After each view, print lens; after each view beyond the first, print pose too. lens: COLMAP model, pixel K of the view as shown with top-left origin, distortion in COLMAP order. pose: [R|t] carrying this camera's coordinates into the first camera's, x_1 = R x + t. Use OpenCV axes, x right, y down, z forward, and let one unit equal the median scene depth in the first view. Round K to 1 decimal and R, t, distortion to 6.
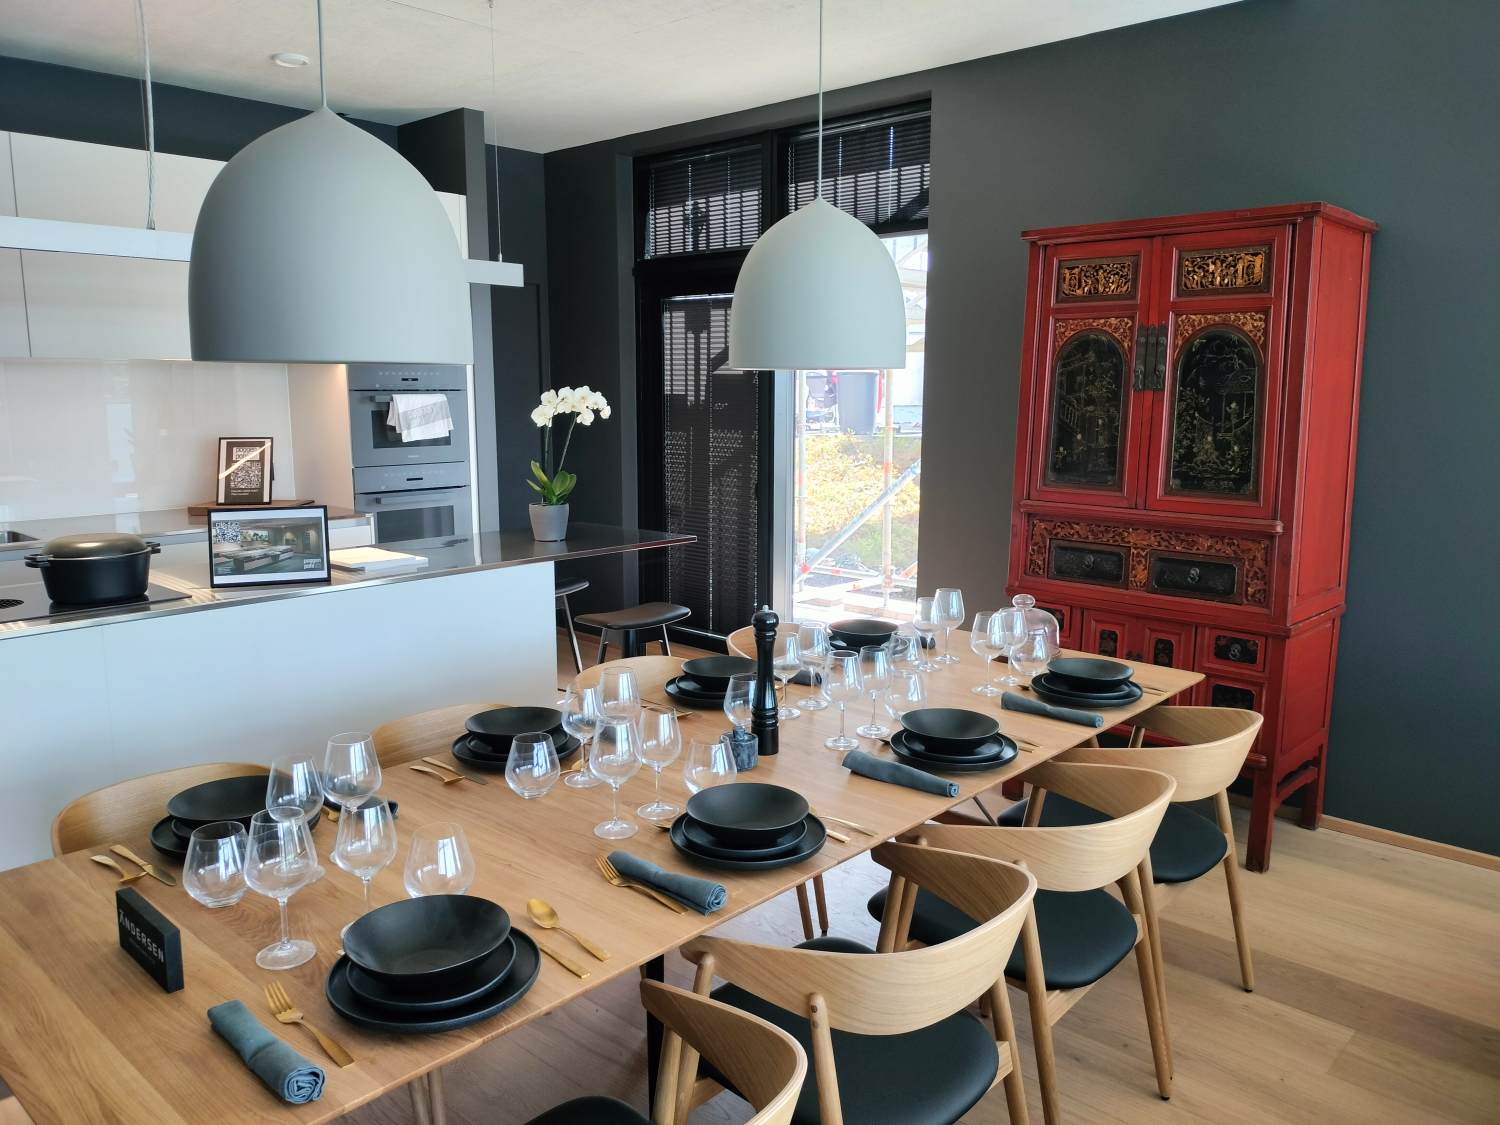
lens RADIAL K [[1121.8, 0, 697.3], [0, 1121.8, 555.4], [0, 0, 1]] dist [0.000871, 0.000416]
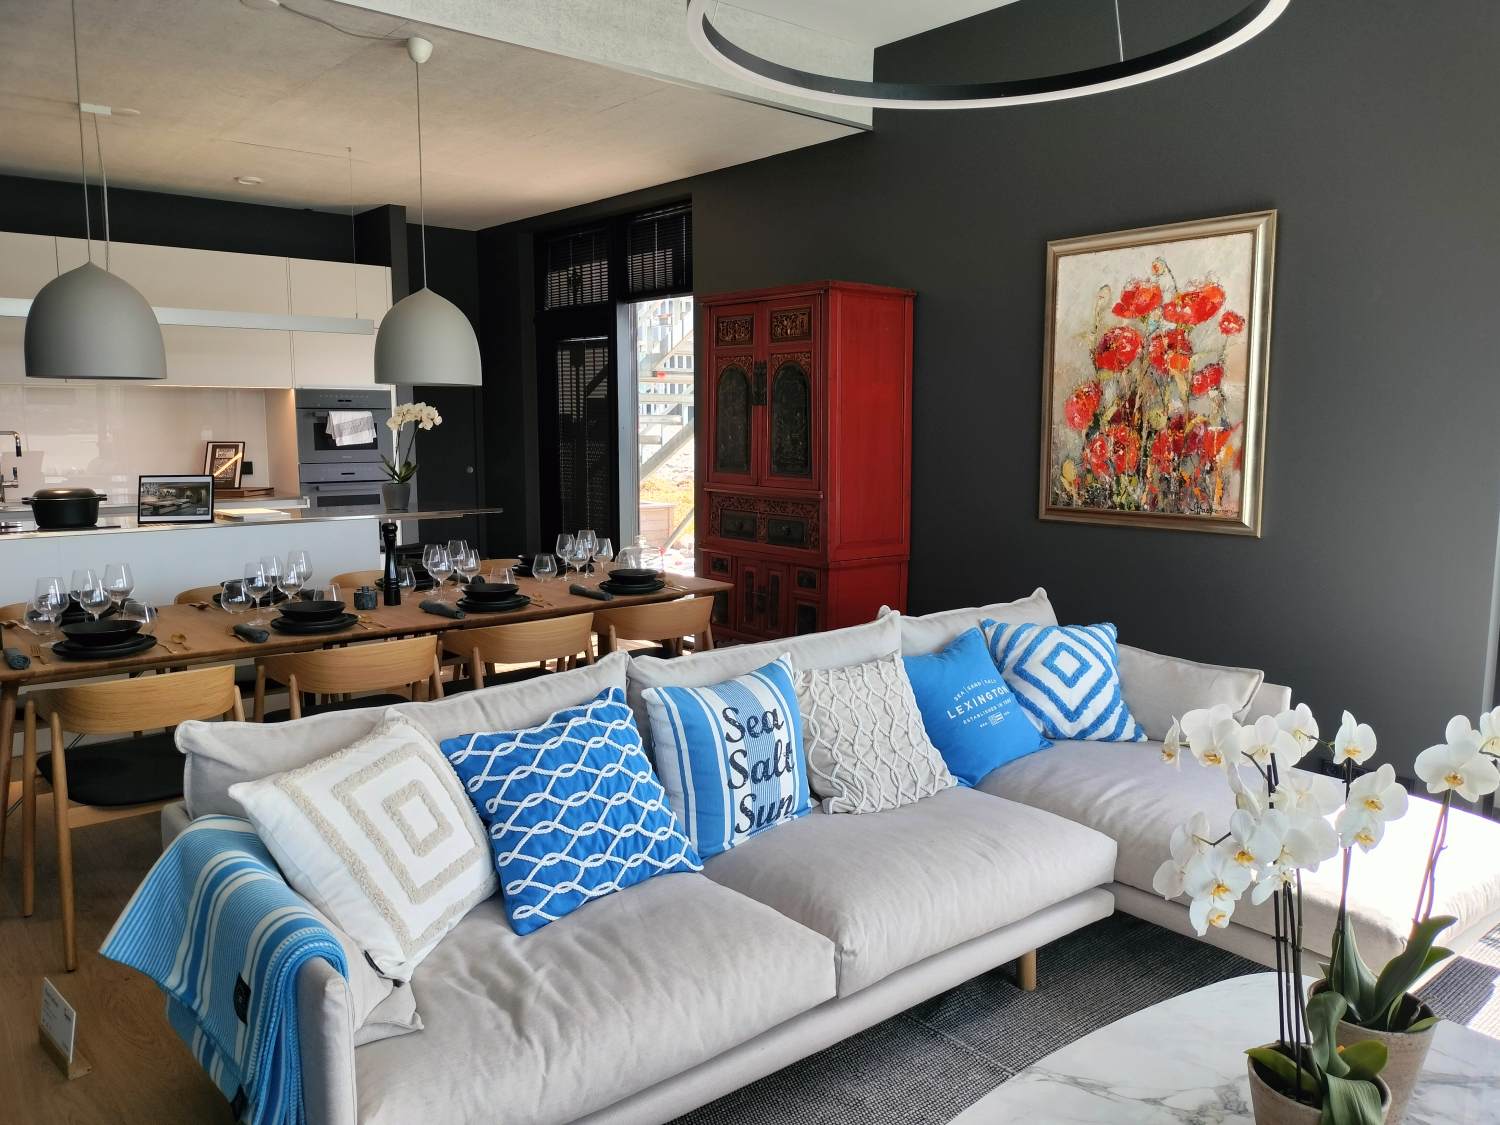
lens RADIAL K [[1167.9, 0, 750.0], [0, 1167.9, 562.5], [0, 0, 1]] dist [-0.000652, -0.004356]
pose [[0.994906, 0.015666, -0.099583, 0.397904], [-0.018726, 0.999379, -0.029860, 0.077111], [0.099053, 0.031572, 0.994581, -0.380517]]
